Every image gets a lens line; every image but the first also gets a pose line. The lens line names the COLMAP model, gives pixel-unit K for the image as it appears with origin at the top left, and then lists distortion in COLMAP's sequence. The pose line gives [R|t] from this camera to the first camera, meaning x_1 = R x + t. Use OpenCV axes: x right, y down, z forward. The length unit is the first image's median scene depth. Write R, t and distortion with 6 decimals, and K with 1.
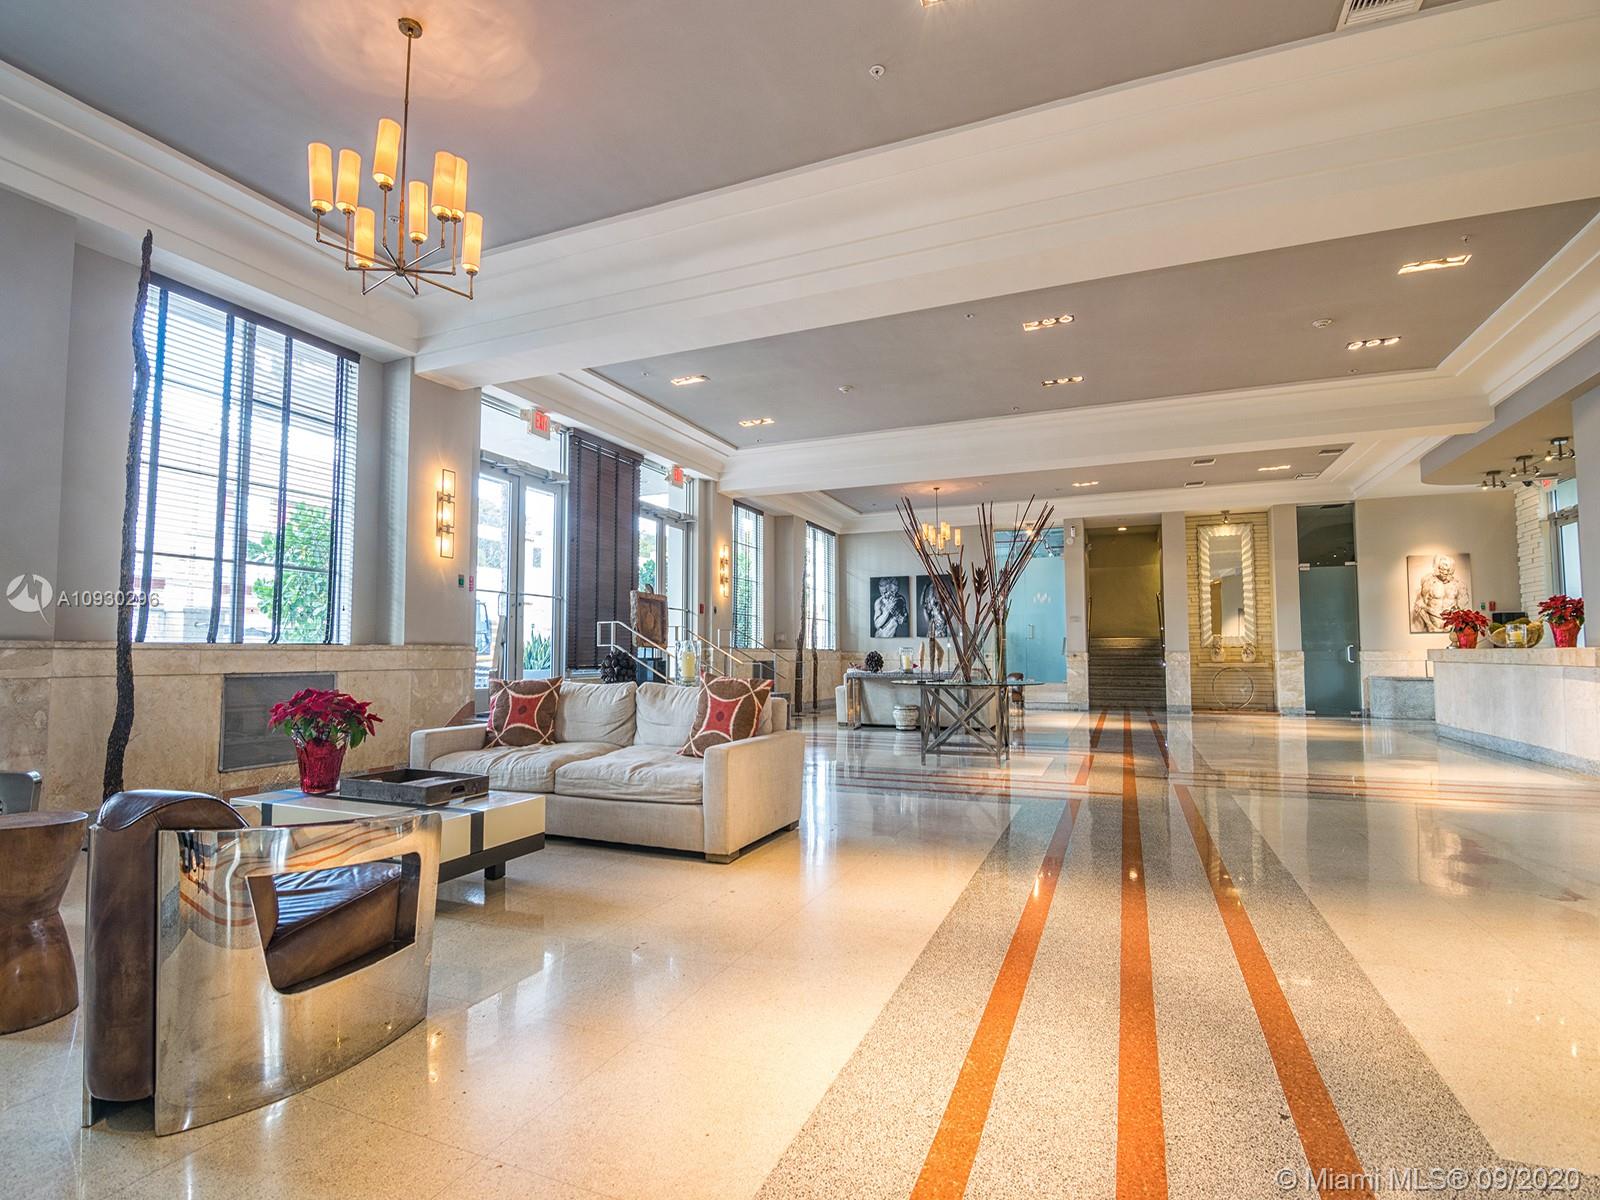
lens RADIAL K [[775.7, 0, 793.3], [0, 775.7, 593.5], [0, 0, 1]] dist [-0.004095, -0.011661]
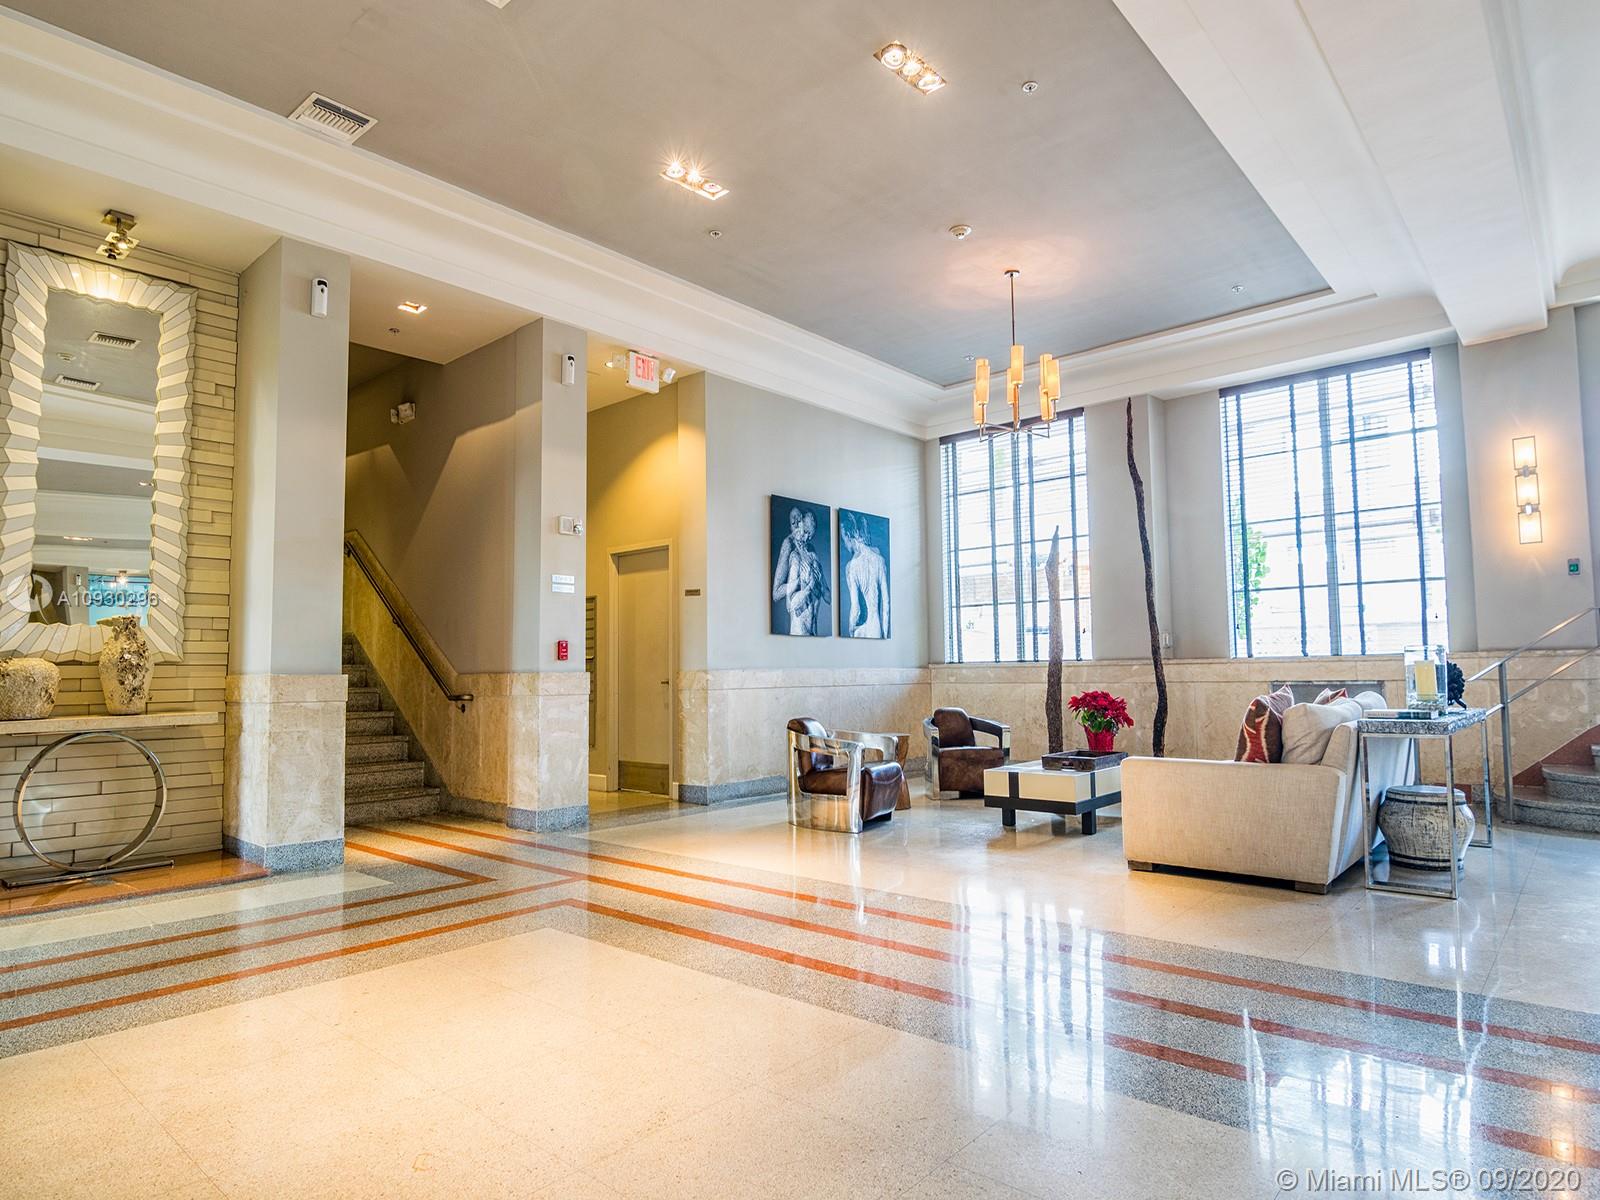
lens RADIAL K [[927.0, 0, 803.3], [0, 927.0, 617.2], [0, 0, 1]] dist [0.005539, -0.020822]
pose [[-0.308750, -0.051020, -0.949774, 1.993845], [0.091250, 0.992365, -0.082971, 0.118675], [0.946756, -0.112285, -0.301737, 1.585337]]
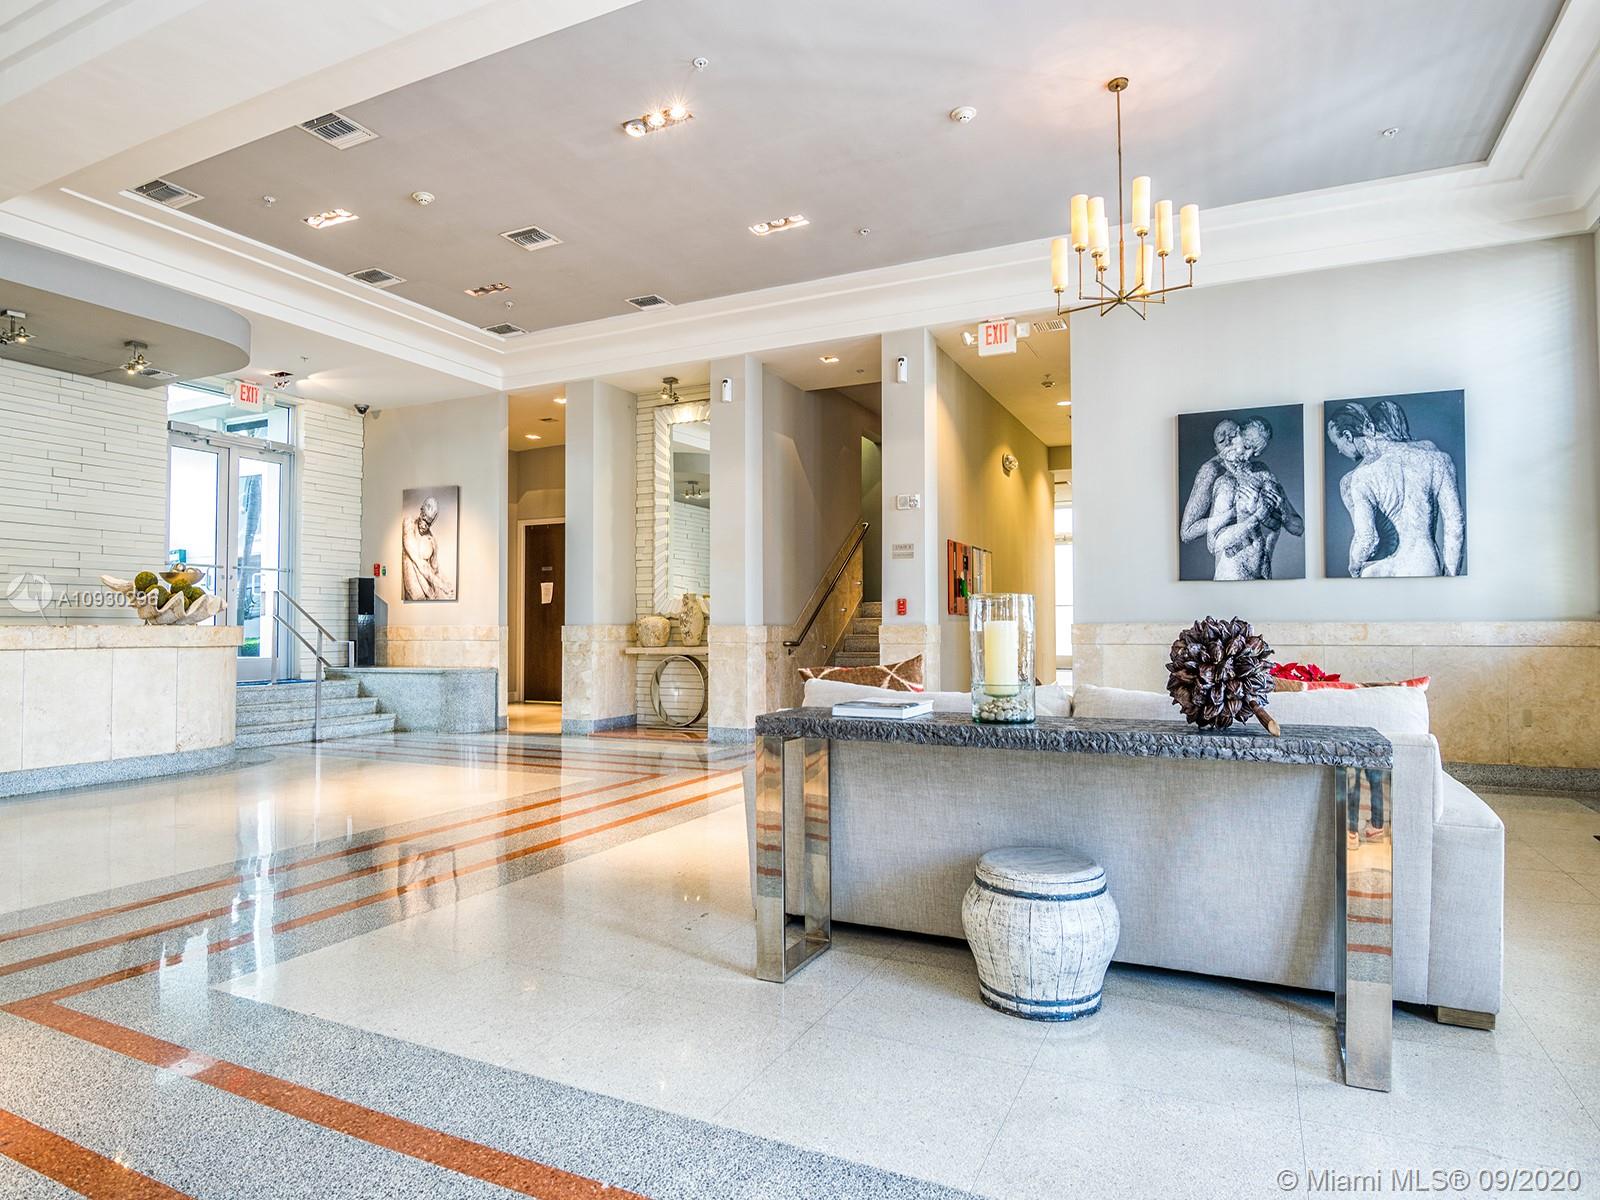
lens RADIAL K [[928.1, 0, 799.5], [0, 928.1, 604.8], [0, 0, 1]] dist [0.003704, -0.018636]
pose [[-0.999122, 0.006377, 0.041419, -0.098013], [0.001962, 0.994389, -0.105771, 0.259558], [-0.041861, -0.105597, -0.993528, 3.304472]]
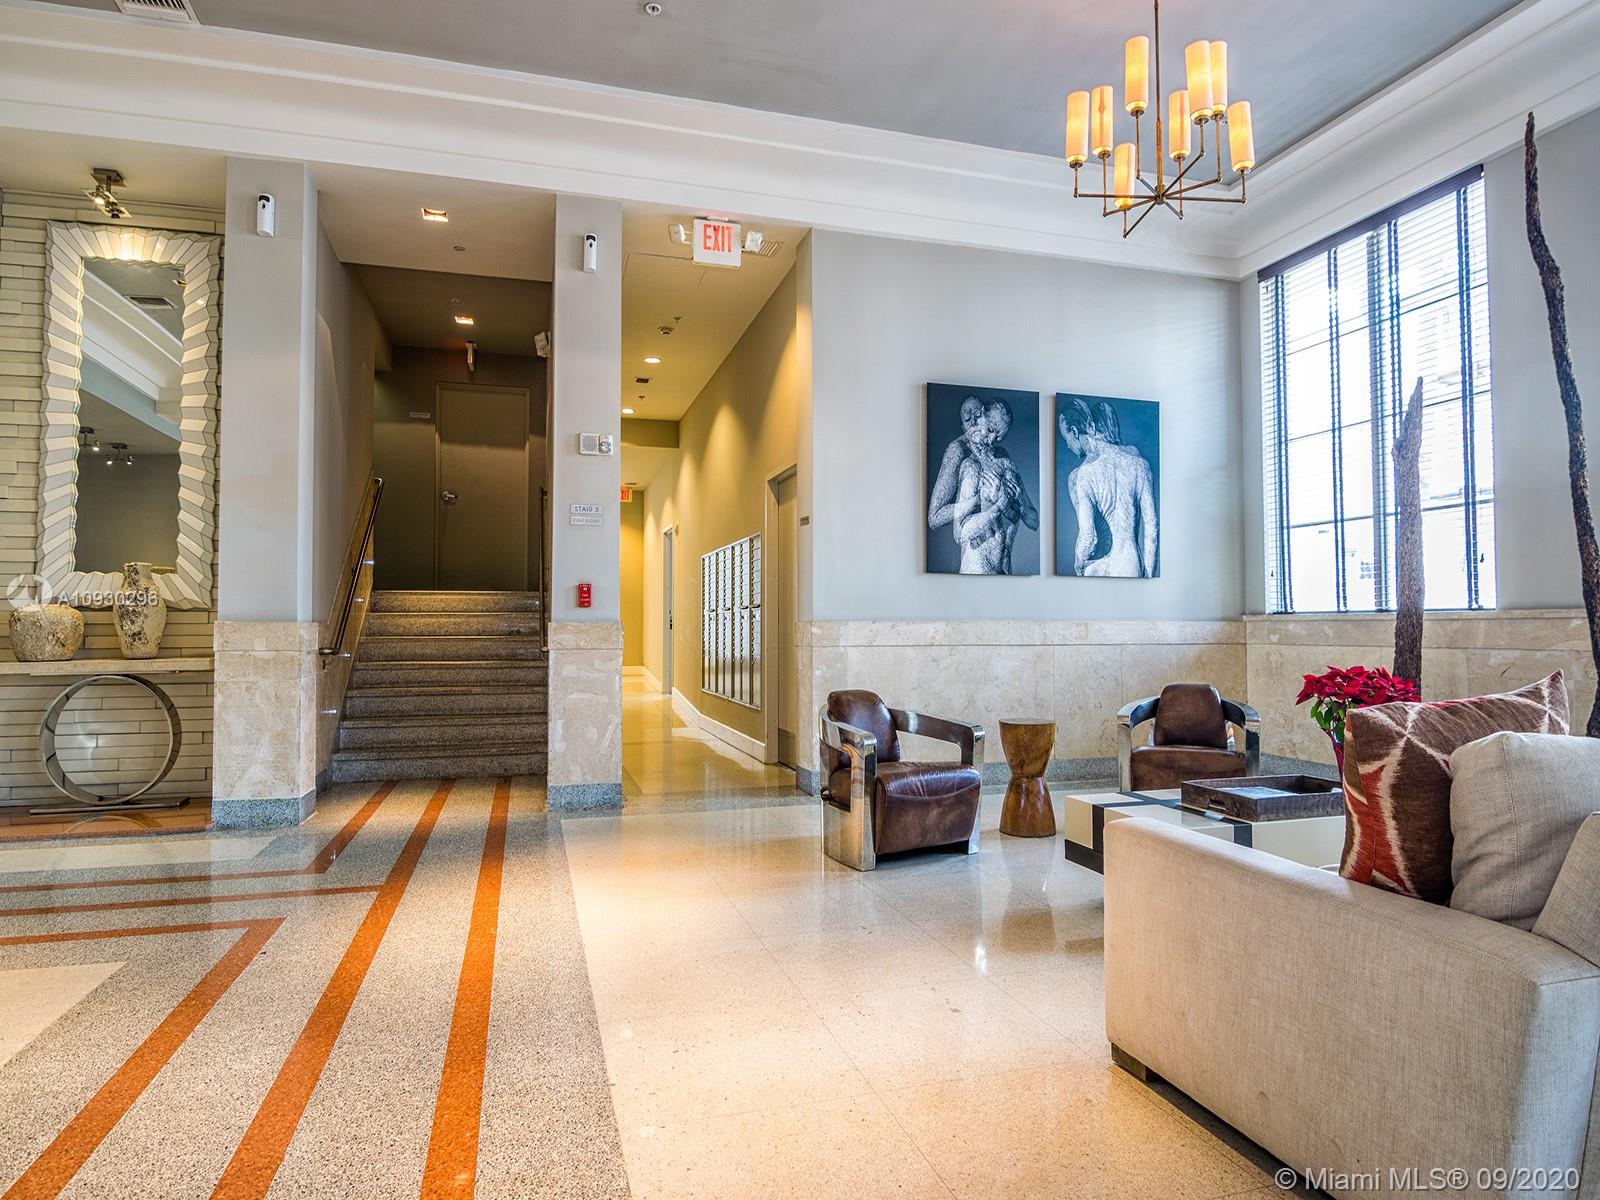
lens RADIAL K [[928.1, 0, 799.5], [0, 928.1, 604.8], [0, 0, 1]] dist [0.003704, -0.018636]
pose [[-0.771419, -0.012468, -0.636206, 0.687572], [0.055035, 0.994754, -0.086227, 0.169575], [0.633943, -0.101530, -0.766686, 2.129361]]
